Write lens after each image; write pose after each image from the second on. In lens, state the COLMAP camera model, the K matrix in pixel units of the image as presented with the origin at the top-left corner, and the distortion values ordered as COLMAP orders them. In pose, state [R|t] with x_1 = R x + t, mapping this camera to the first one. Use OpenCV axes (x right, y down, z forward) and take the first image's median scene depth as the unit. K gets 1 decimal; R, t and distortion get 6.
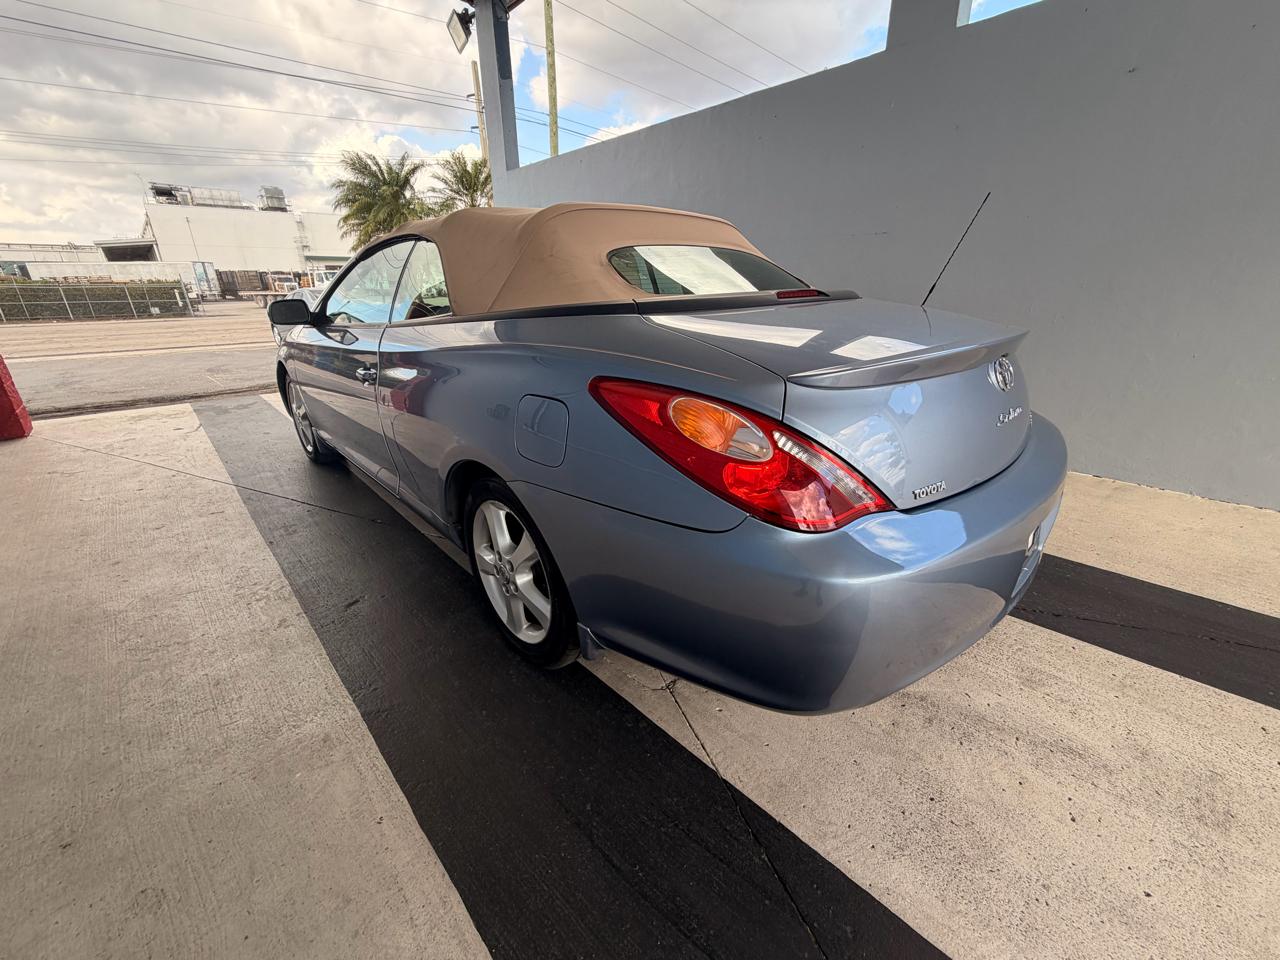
lens RADIAL K [[511.7, 0, 637.8], [0, 511.7, 480.1], [0, 0, 1]] dist [-0.000542, 0.000708]
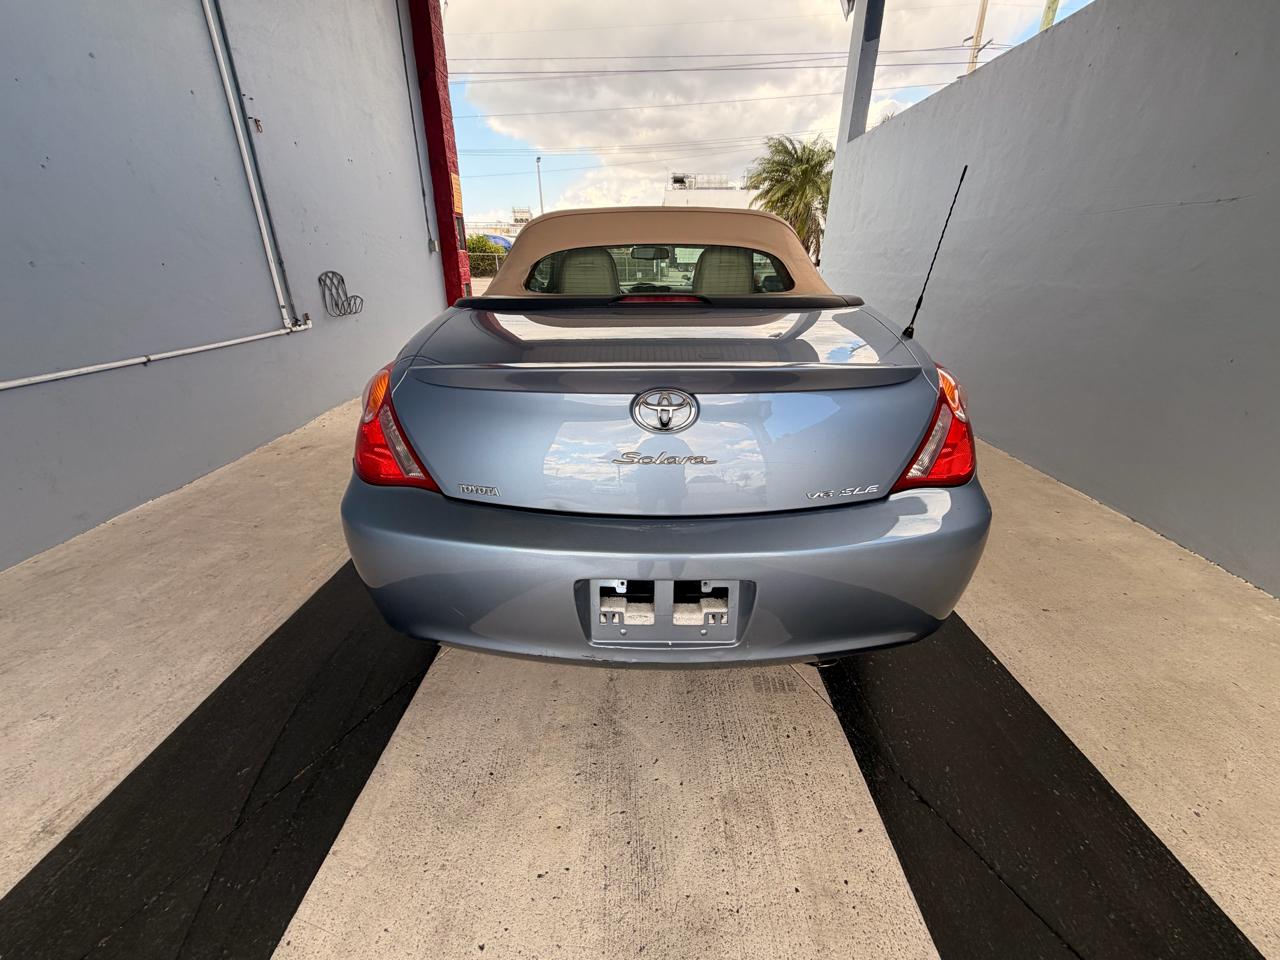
lens RADIAL K [[511.7, 0, 637.8], [0, 511.7, 480.1], [0, 0, 1]] dist [-0.000542, 0.000708]
pose [[0.717031, 0.290149, -0.633782, 1.031400], [-0.259051, 0.955047, 0.144148, -0.169904], [0.647116, 0.060823, 0.759962, 0.261316]]
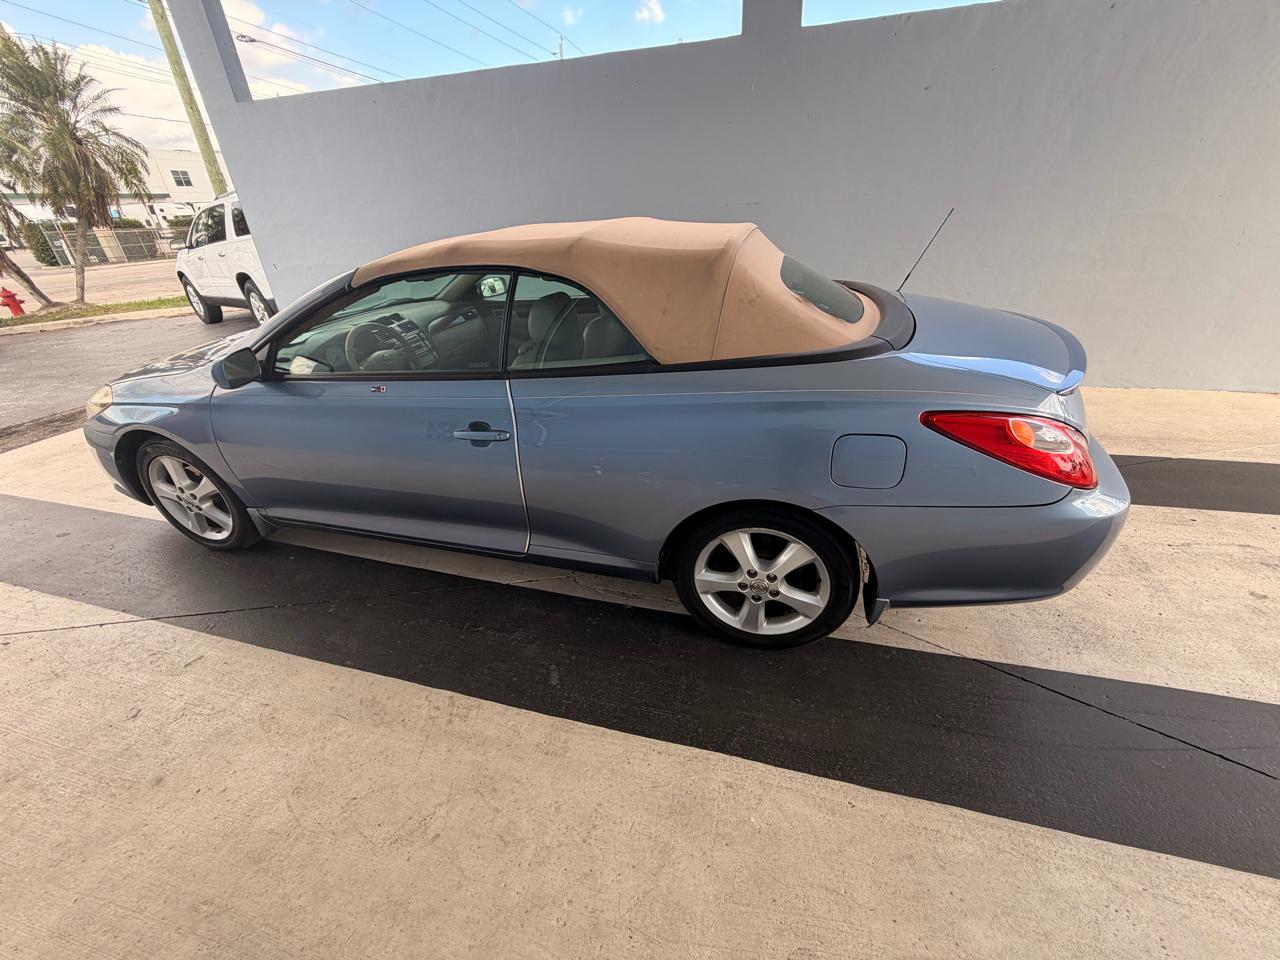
lens RADIAL K [[511.7, 0, 637.8], [0, 511.7, 480.1], [0, 0, 1]] dist [-0.000542, 0.000708]
pose [[0.856355, -0.271314, 0.439369, -0.960118], [0.216546, 0.961104, 0.171429, -0.304764], [-0.468790, -0.051661, 0.881798, 0.151296]]
